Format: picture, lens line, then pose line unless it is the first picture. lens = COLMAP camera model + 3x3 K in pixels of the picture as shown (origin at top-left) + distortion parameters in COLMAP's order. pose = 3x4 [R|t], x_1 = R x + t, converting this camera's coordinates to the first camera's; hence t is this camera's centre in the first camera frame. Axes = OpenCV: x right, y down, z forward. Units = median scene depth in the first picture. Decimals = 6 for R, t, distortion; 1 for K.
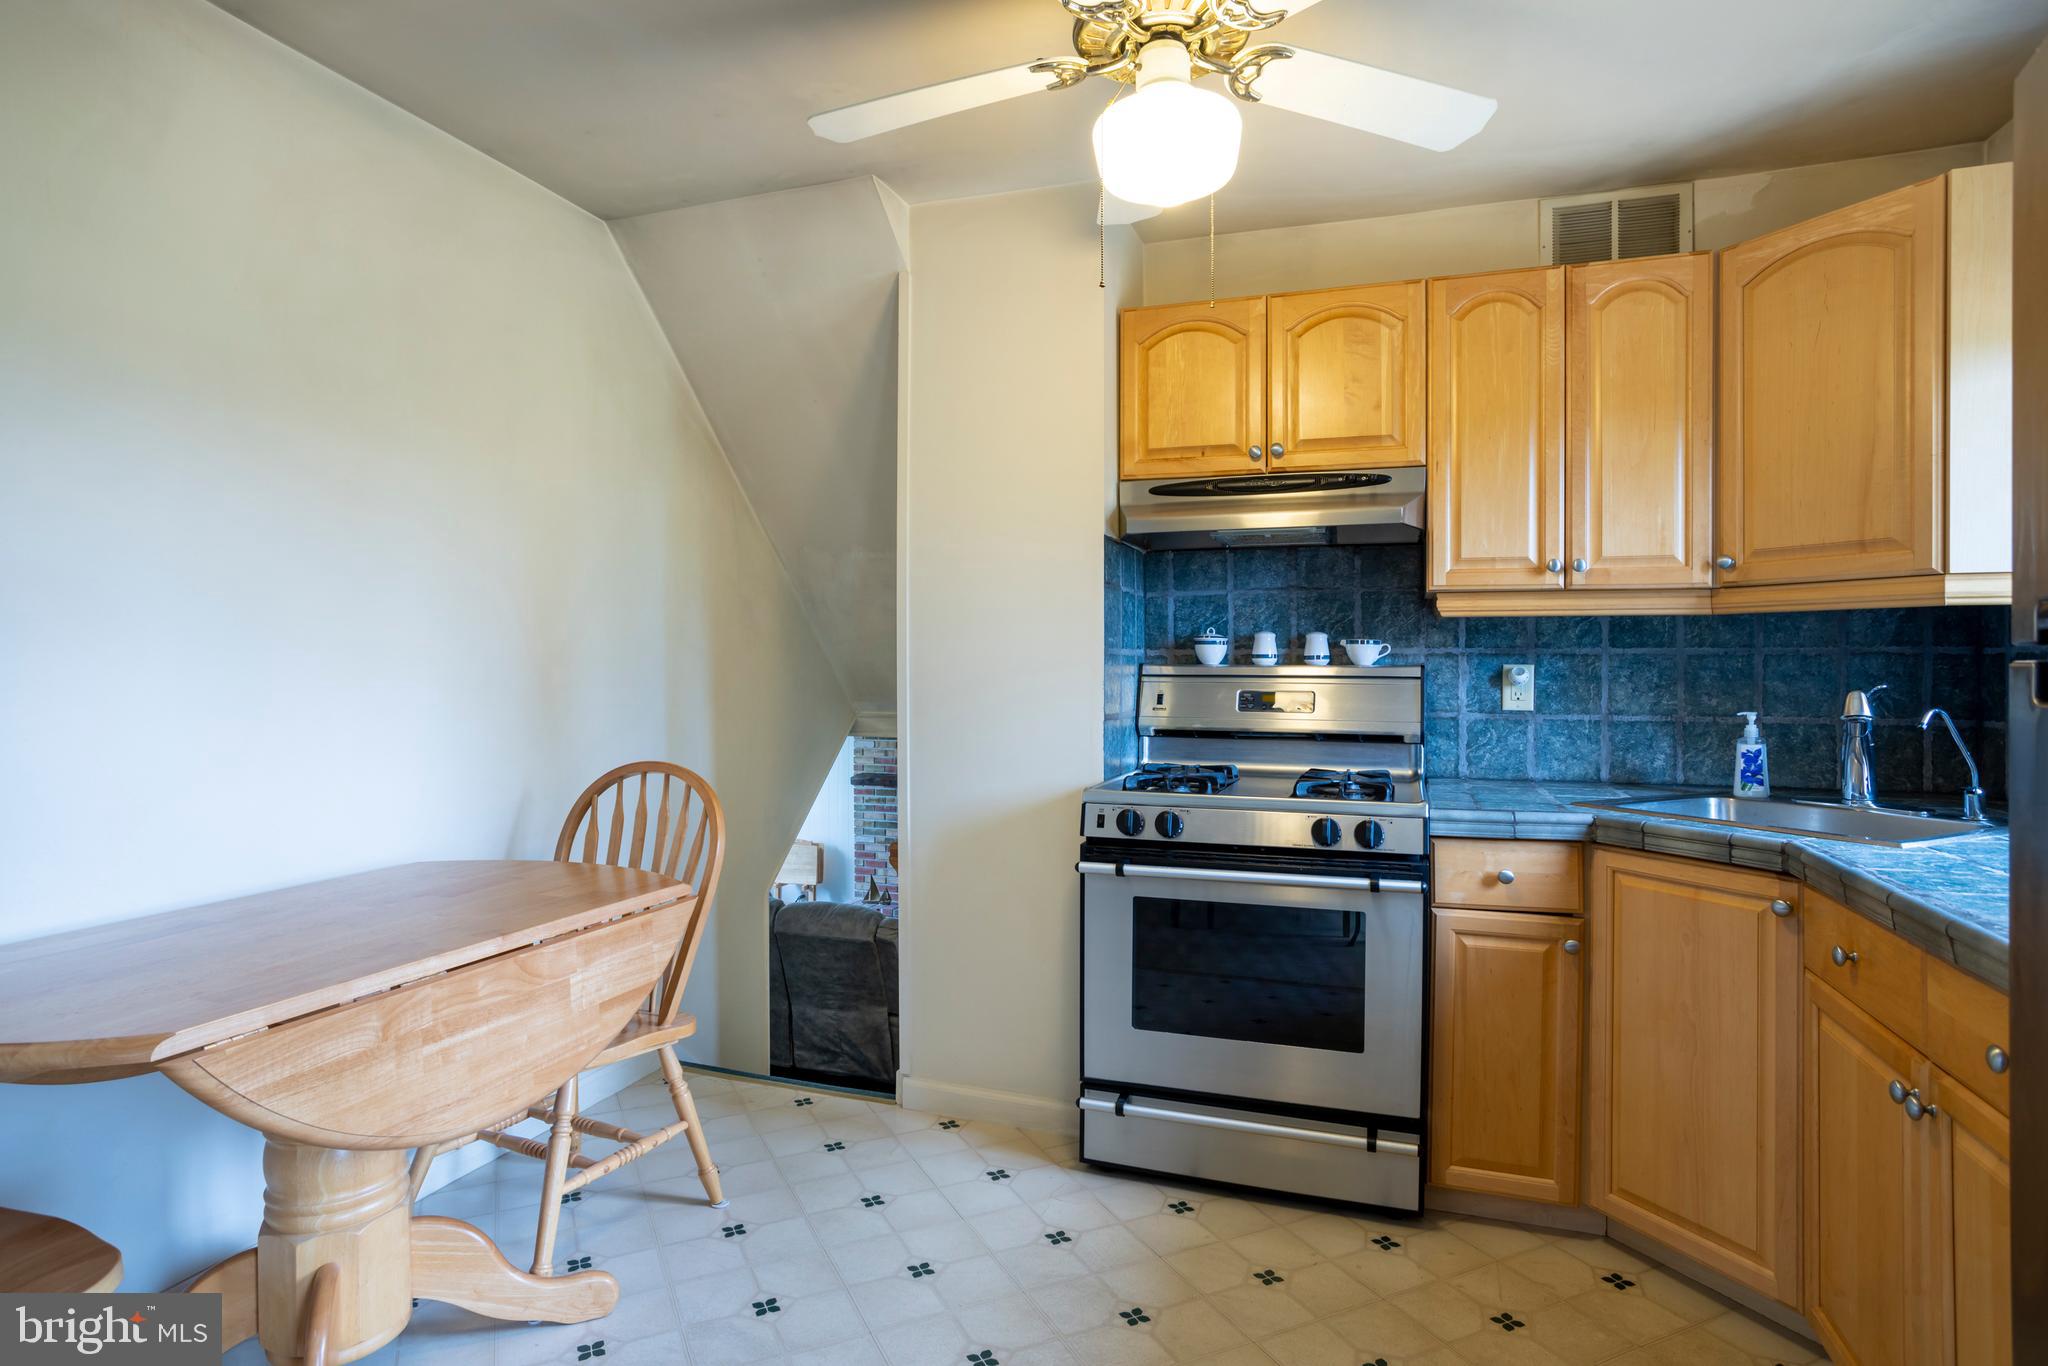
lens RADIAL K [[1097.5, 0, 1030.7], [0, 1097.5, 668.2], [0, 0, 1]] dist [-0.002696, 0.004784]
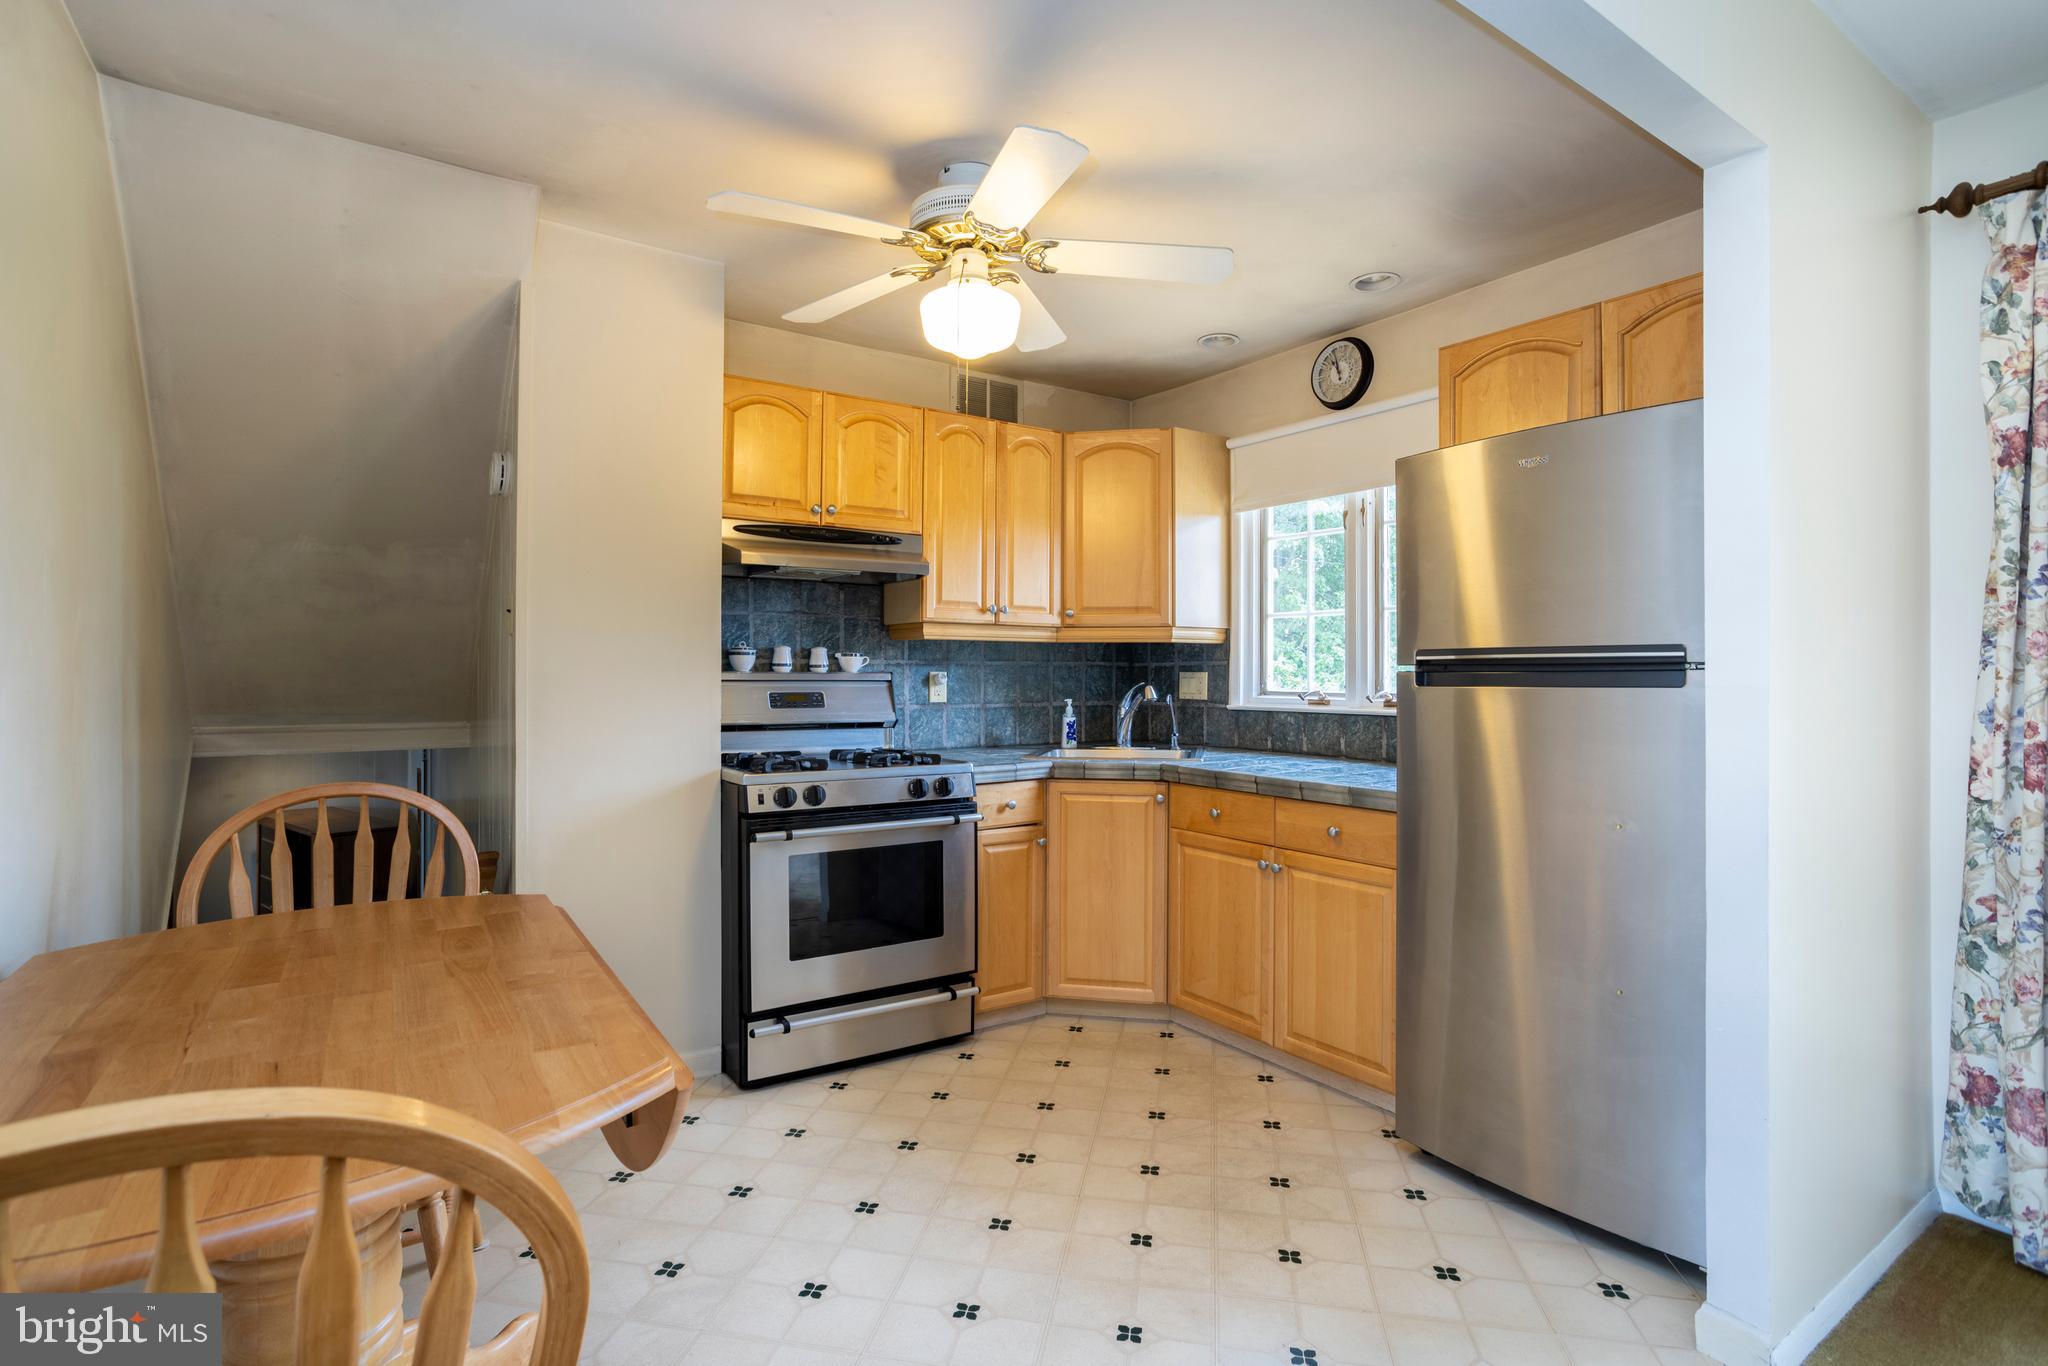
lens RADIAL K [[982.1, 0, 1023.6], [0, 982.1, 667.9], [0, 0, 1]] dist [0.013547, 0.002470]
pose [[0.615857, 0.003562, 0.787850, -0.613777], [0.001587, 0.999982, -0.005762, -0.000521], [-0.787857, 0.004799, 0.615840, 0.093409]]
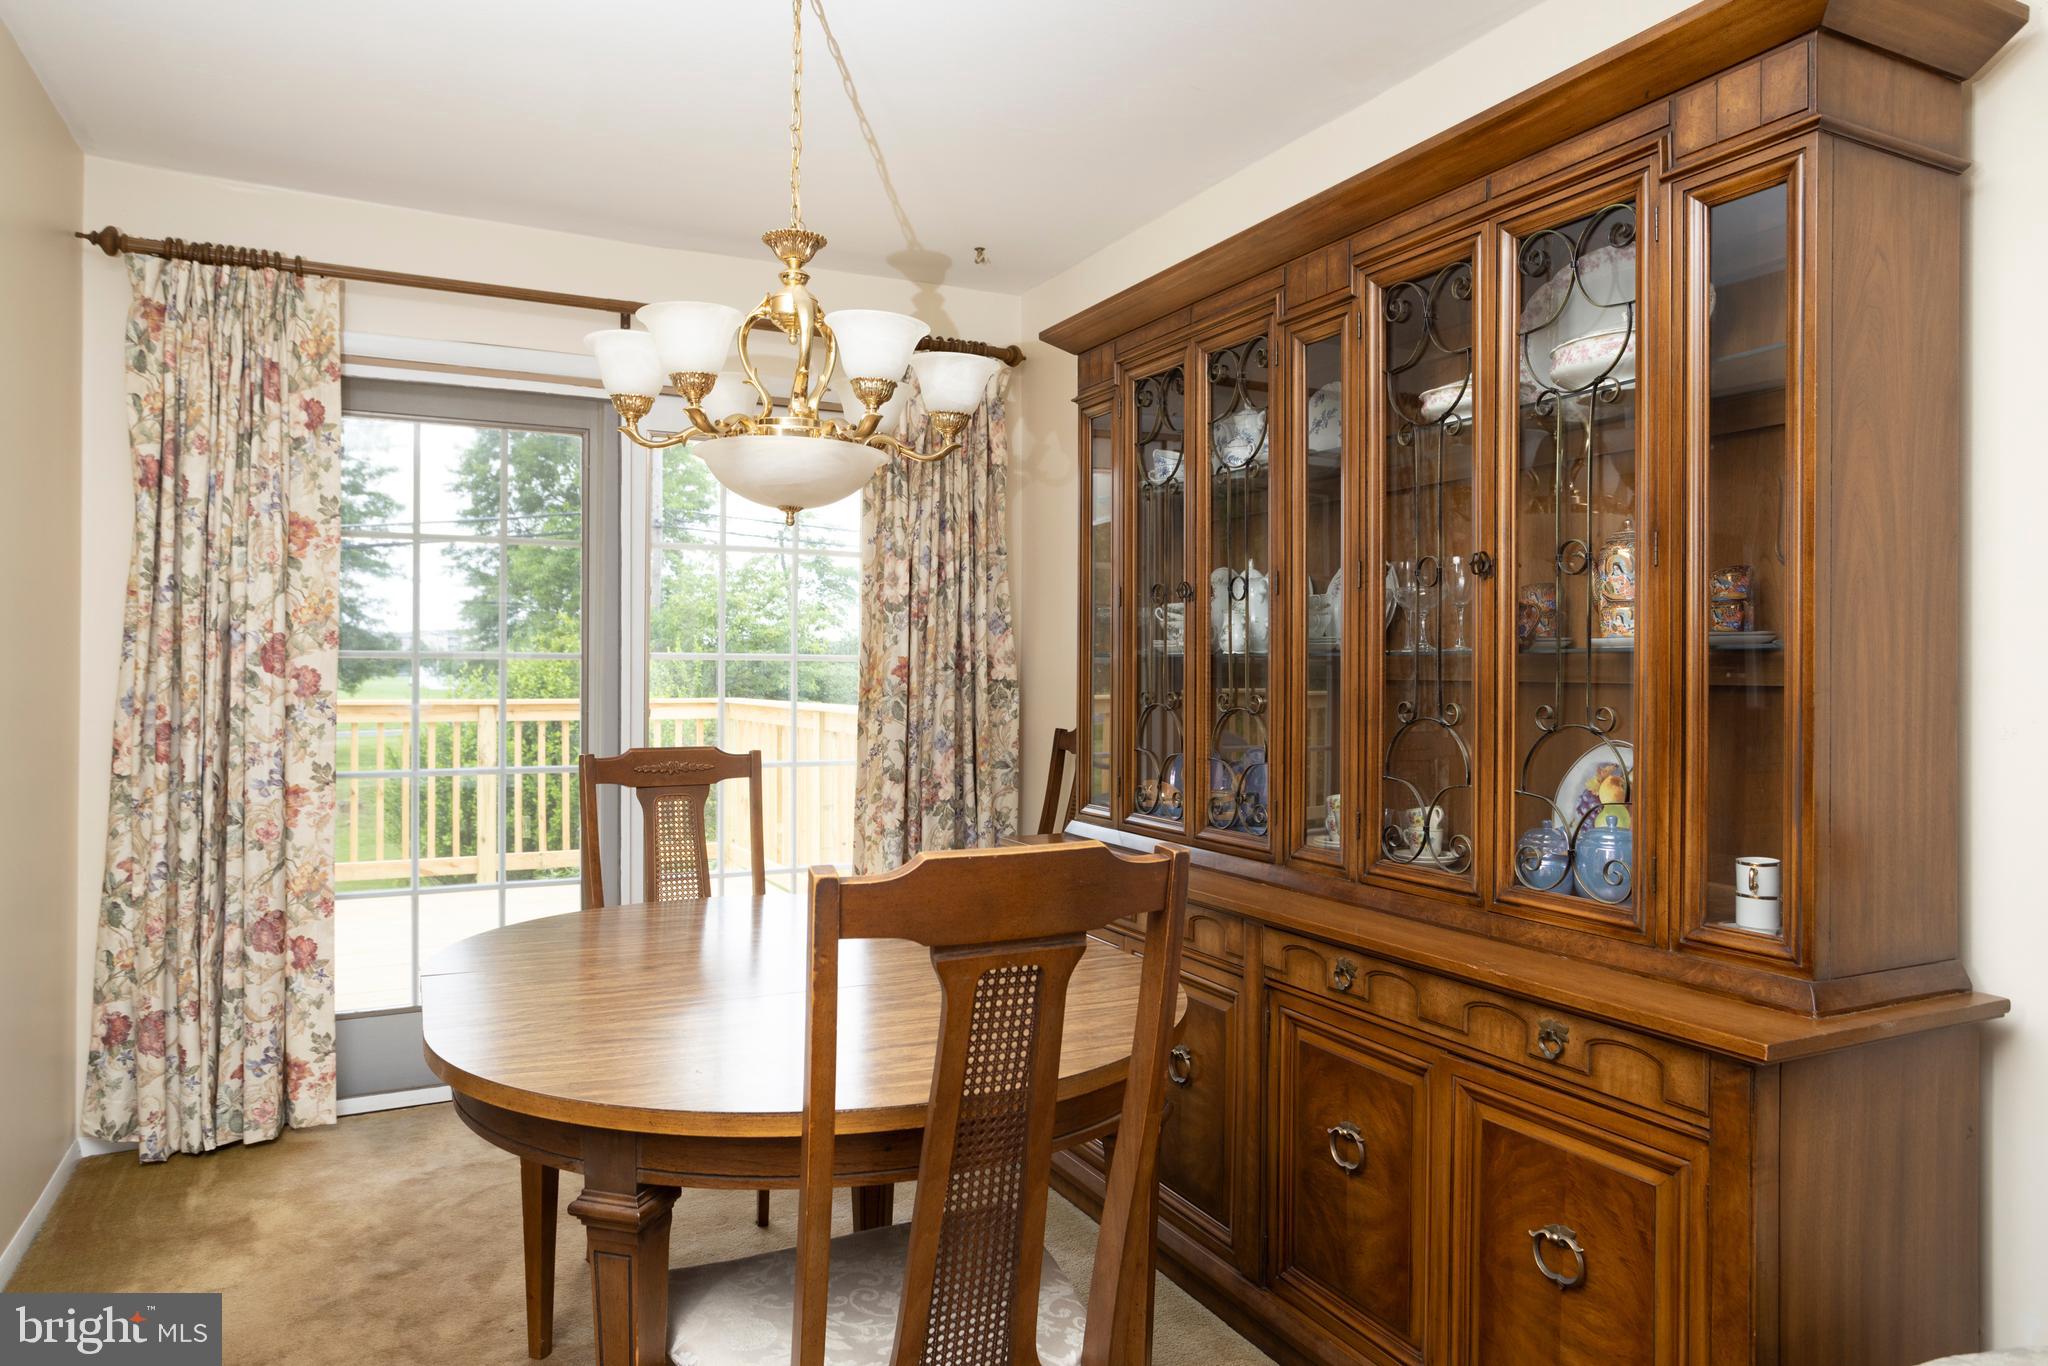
lens RADIAL K [[1292.8, 0, 1021.3], [0, 1292.8, 683.4], [0, 0, 1]] dist [-0.003384, -0.001420]
pose [[-0.686758, -0.010634, 0.726808, -0.869684], [-0.007879, 0.999943, 0.007186, 0.002193], [-0.726843, -0.000791, -0.686803, 0.174969]]
